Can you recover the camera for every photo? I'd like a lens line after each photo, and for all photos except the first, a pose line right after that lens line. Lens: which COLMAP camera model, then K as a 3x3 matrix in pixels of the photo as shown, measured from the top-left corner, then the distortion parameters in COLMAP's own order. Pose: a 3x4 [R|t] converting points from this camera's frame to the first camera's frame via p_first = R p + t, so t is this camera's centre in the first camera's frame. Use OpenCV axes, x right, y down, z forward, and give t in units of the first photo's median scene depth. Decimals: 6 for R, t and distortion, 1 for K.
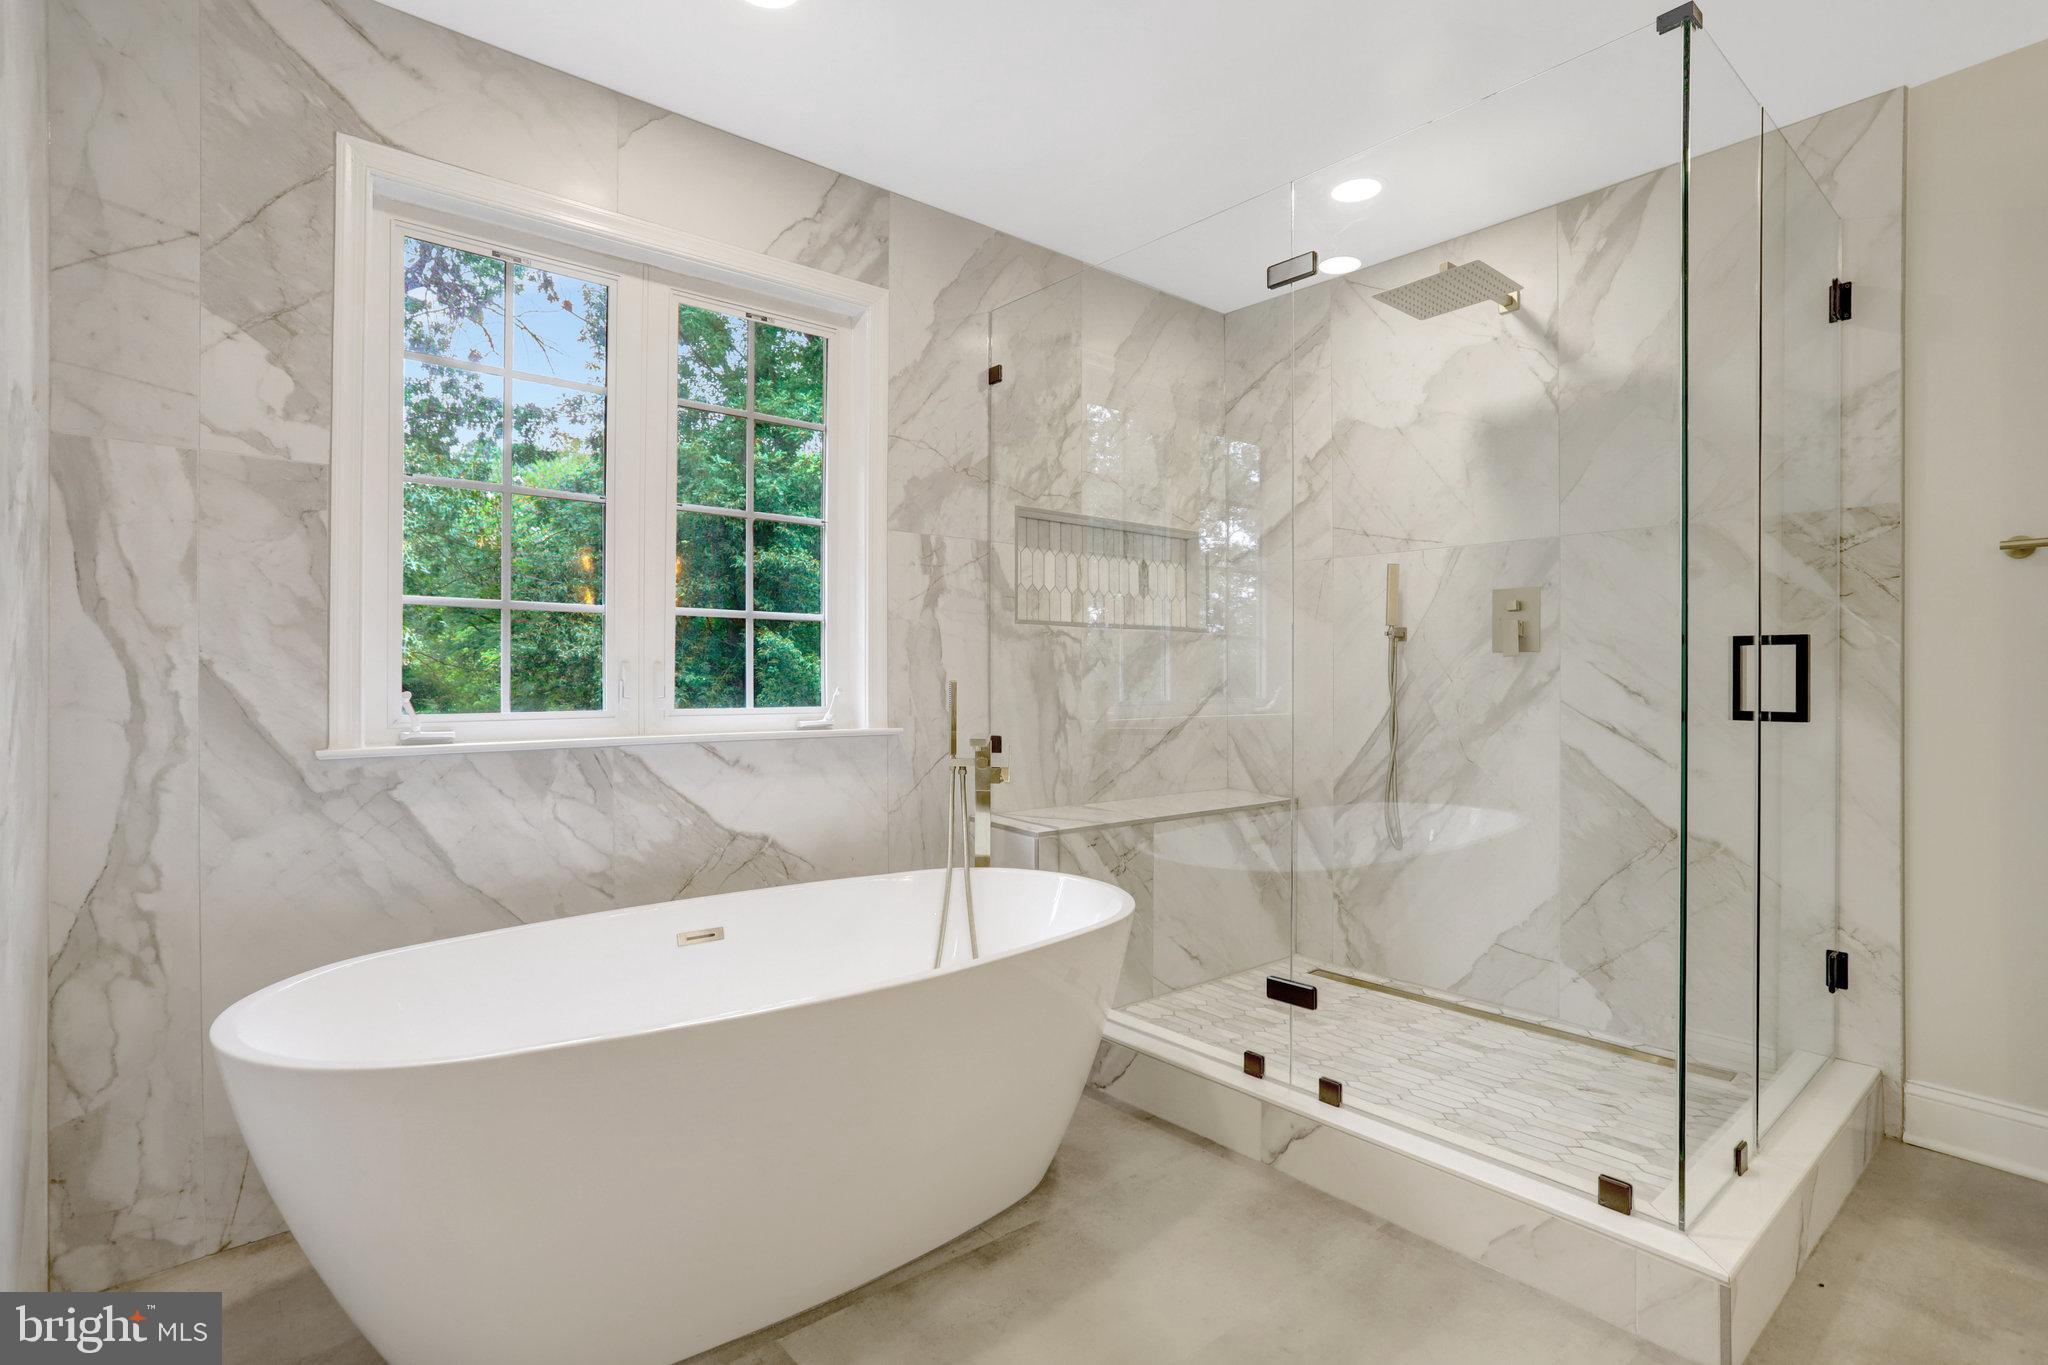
lens RADIAL K [[1019.9, 0, 1025.3], [0, 1019.9, 673.6], [0, 0, 1]] dist [-0.047929, 0.022872]
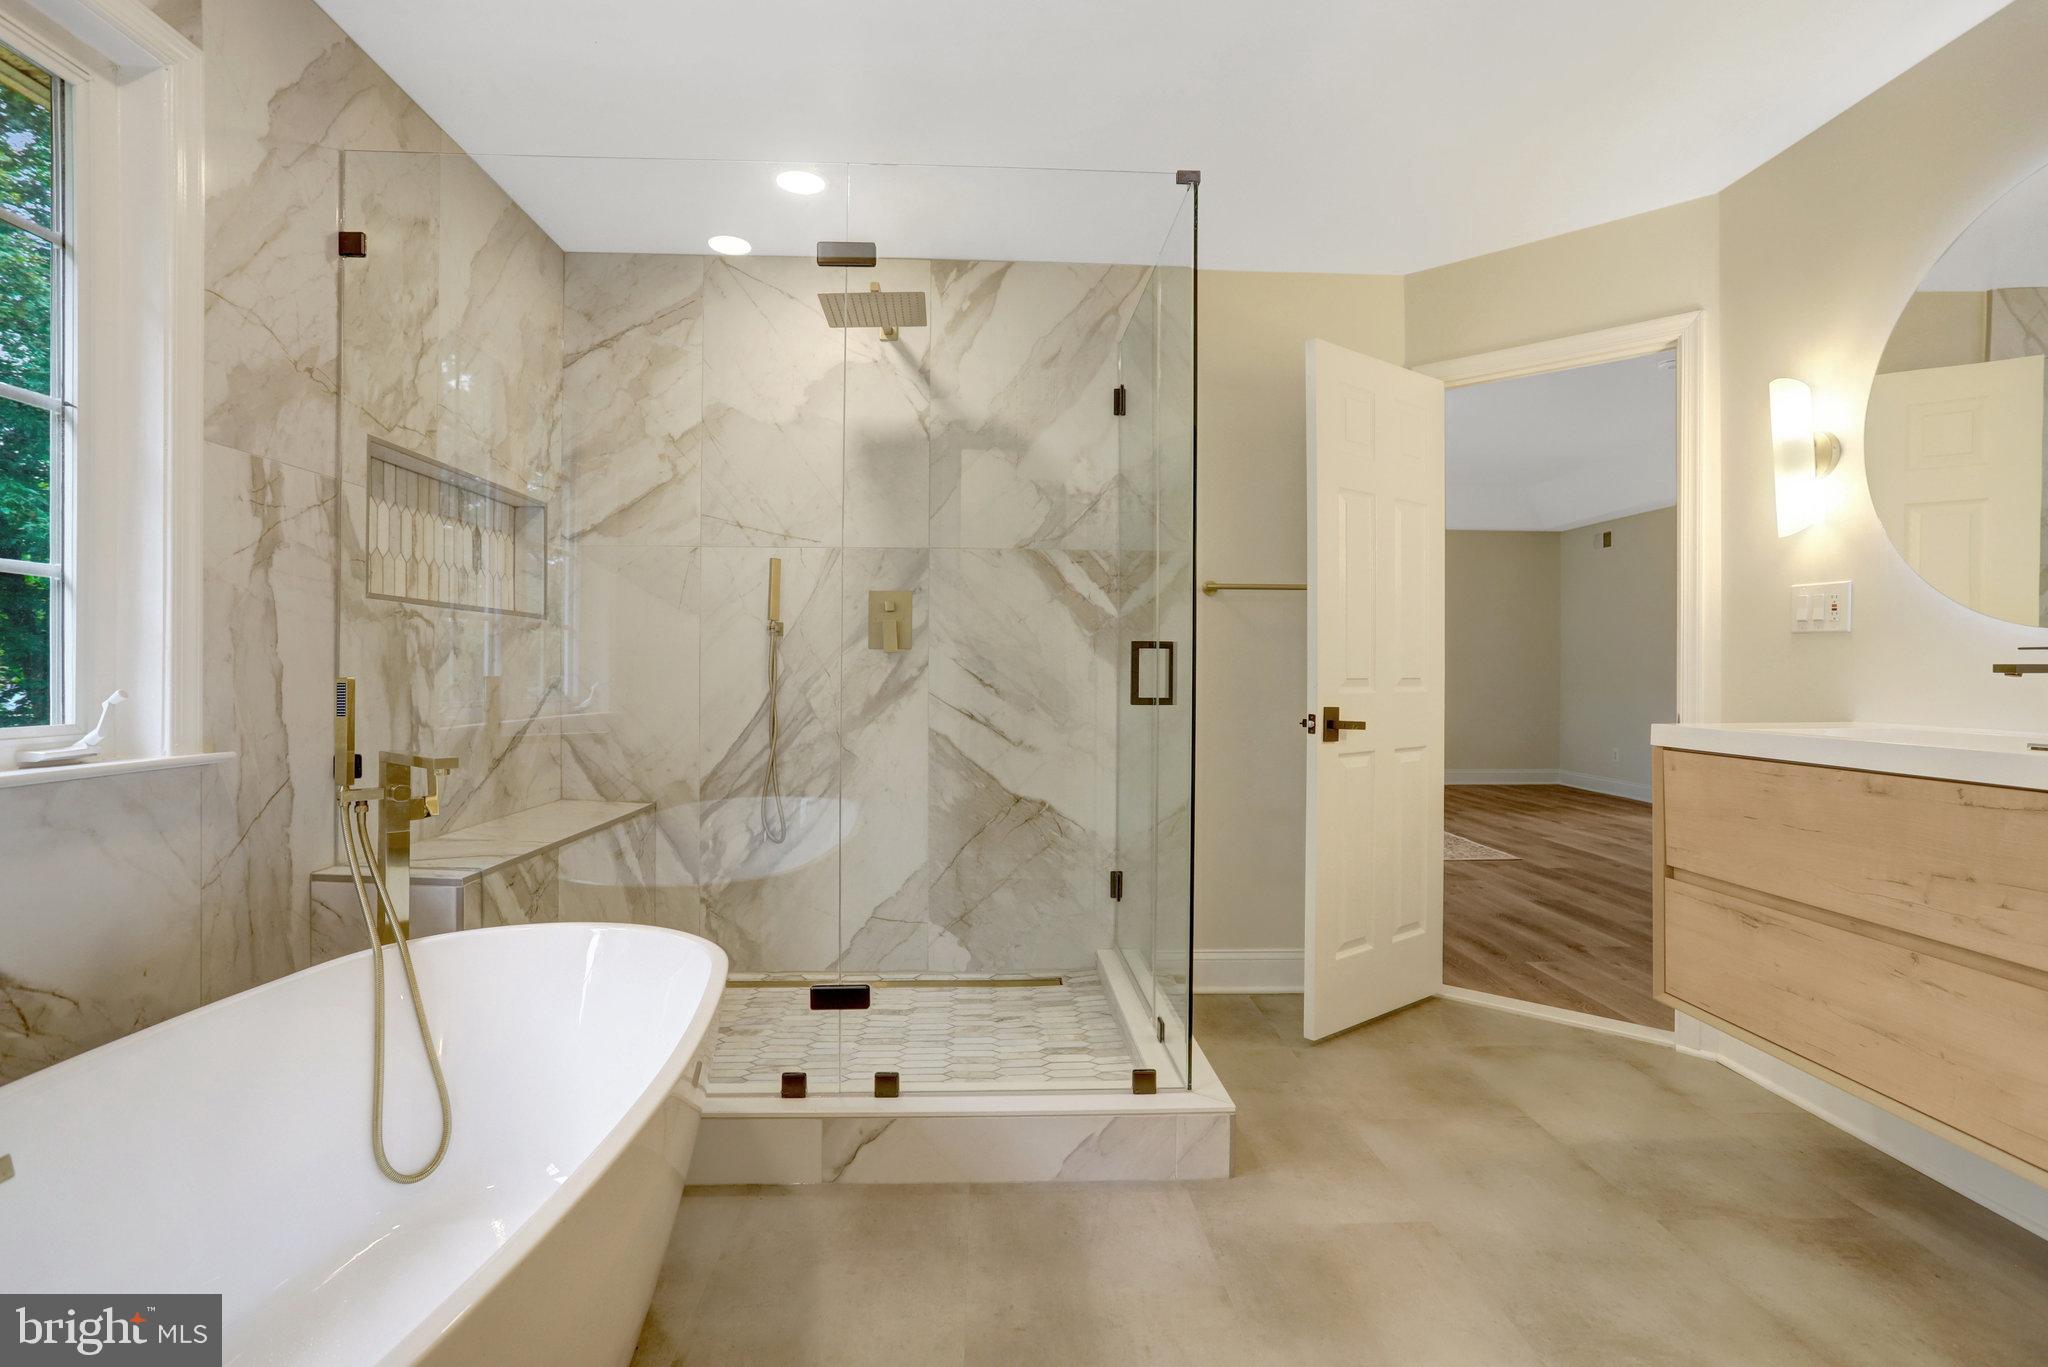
lens RADIAL K [[1019.9, 0, 995.9], [0, 1019.9, 670.2], [0, 0, 1]] dist [-0.047929, 0.022872]
pose [[0.600495, 0.000830, 0.799628, -0.401752], [-0.003758, 0.999991, 0.001784, -0.000987], [-0.799620, -0.004076, 0.600493, 0.282269]]
